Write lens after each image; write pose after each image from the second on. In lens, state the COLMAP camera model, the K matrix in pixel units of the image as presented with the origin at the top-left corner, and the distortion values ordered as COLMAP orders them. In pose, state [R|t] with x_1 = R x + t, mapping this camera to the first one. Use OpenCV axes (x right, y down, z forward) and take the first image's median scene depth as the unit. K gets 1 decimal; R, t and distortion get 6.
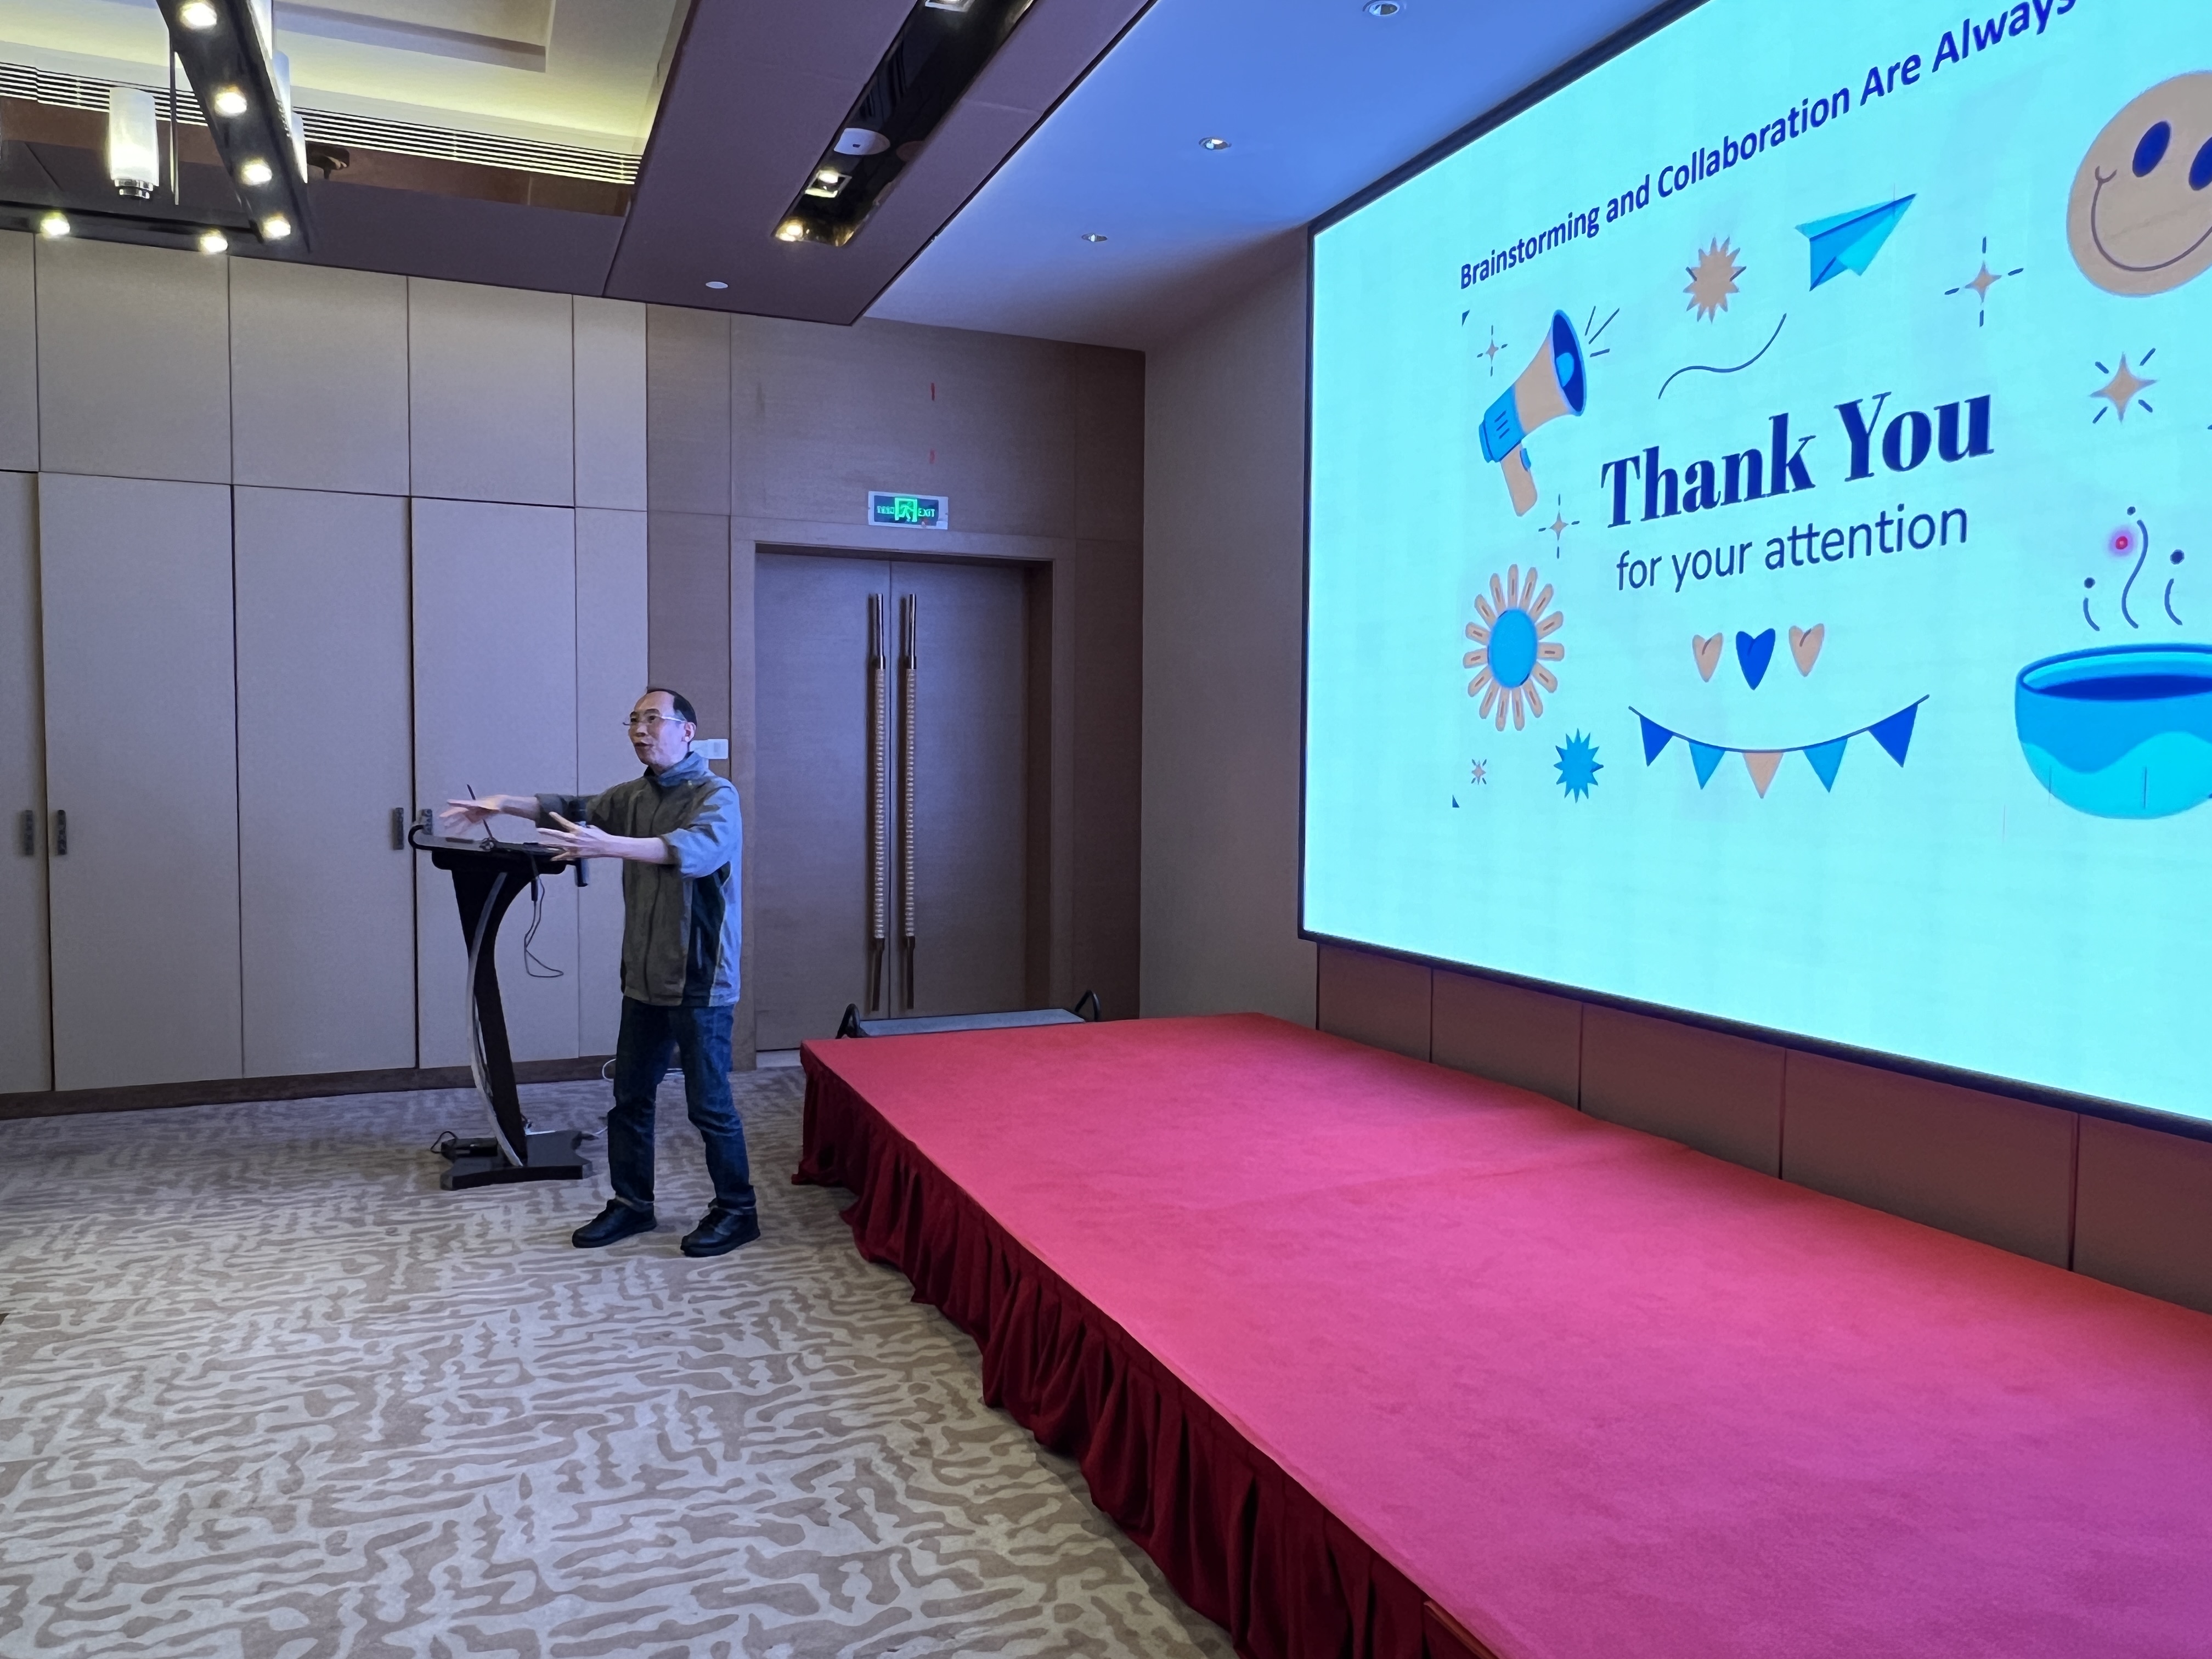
lens RADIAL K [[1528.6, 0, 1106.0], [0, 1528.6, 829.5], [0, 0, 1]] dist [-0.004777, -0.000609]
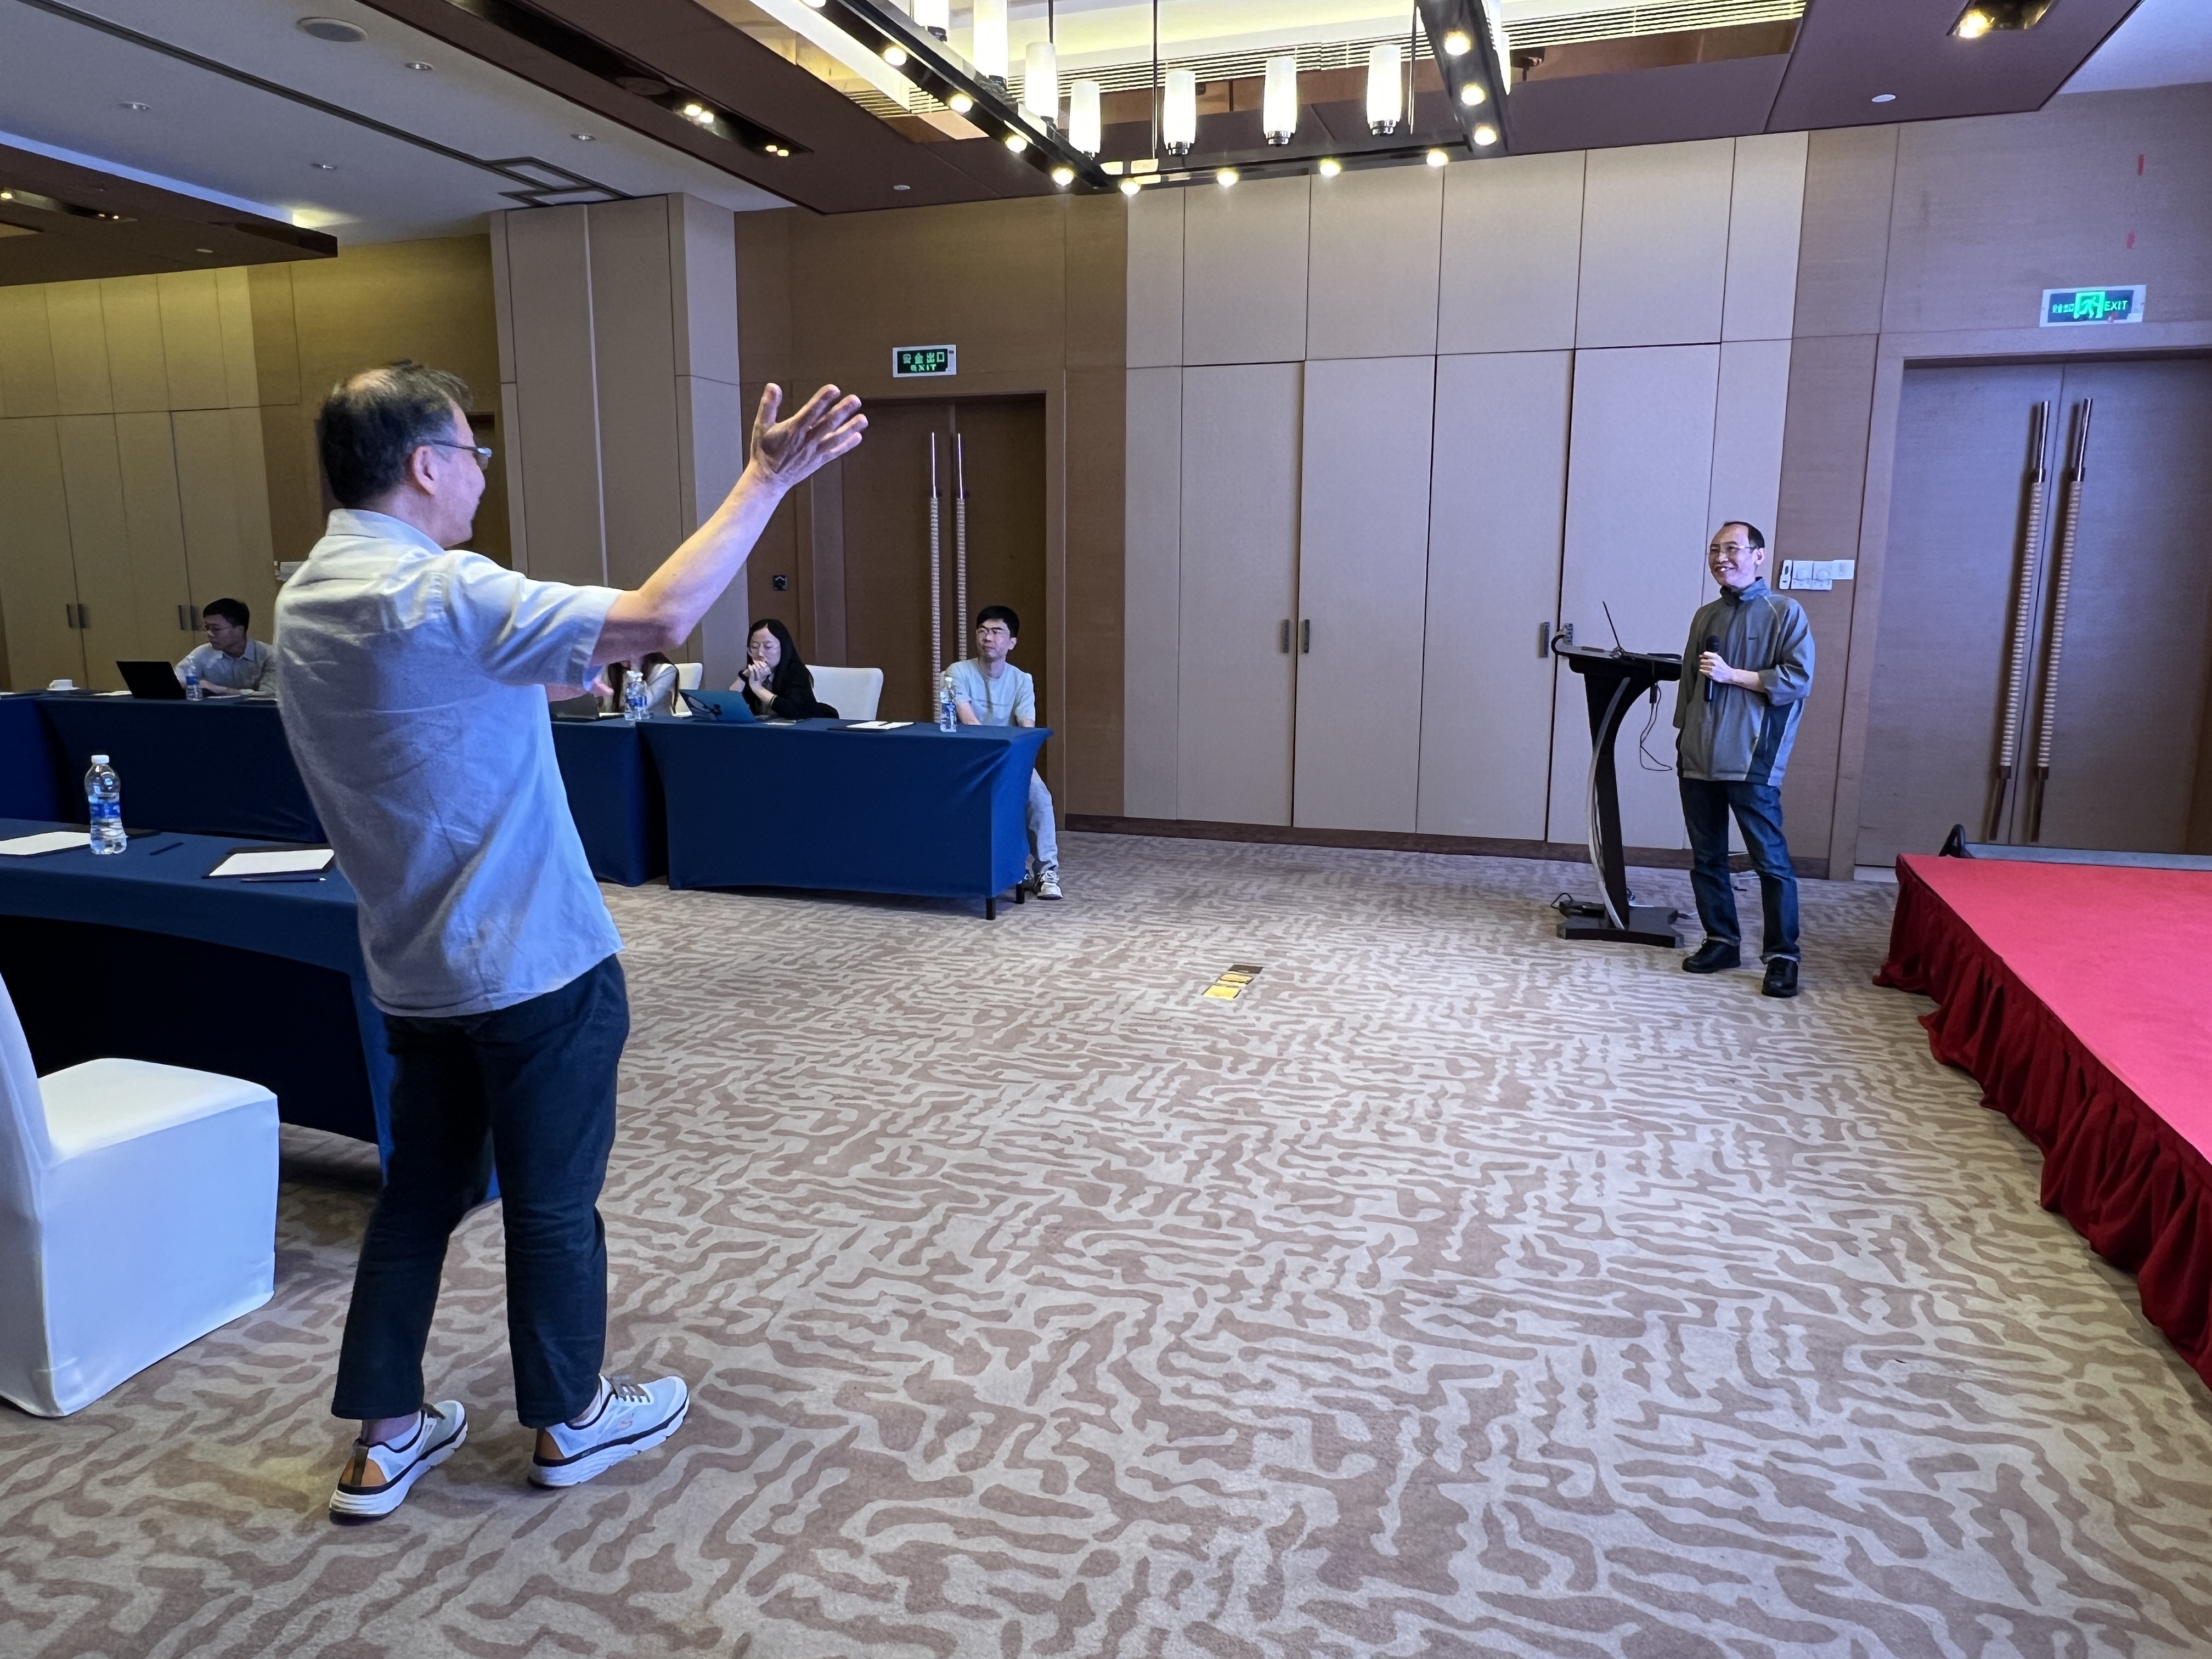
lens RADIAL K [[1431.4, 0, 1106.0], [0, 1431.4, 829.5], [0, 0, 1]] dist [-0.001590, -0.000574]
pose [[0.744302, 0.111536, -0.658464, 0.053679], [-0.030768, 0.990635, 0.133022, 0.014117], [0.667134, -0.078749, 0.740763, -0.107743]]
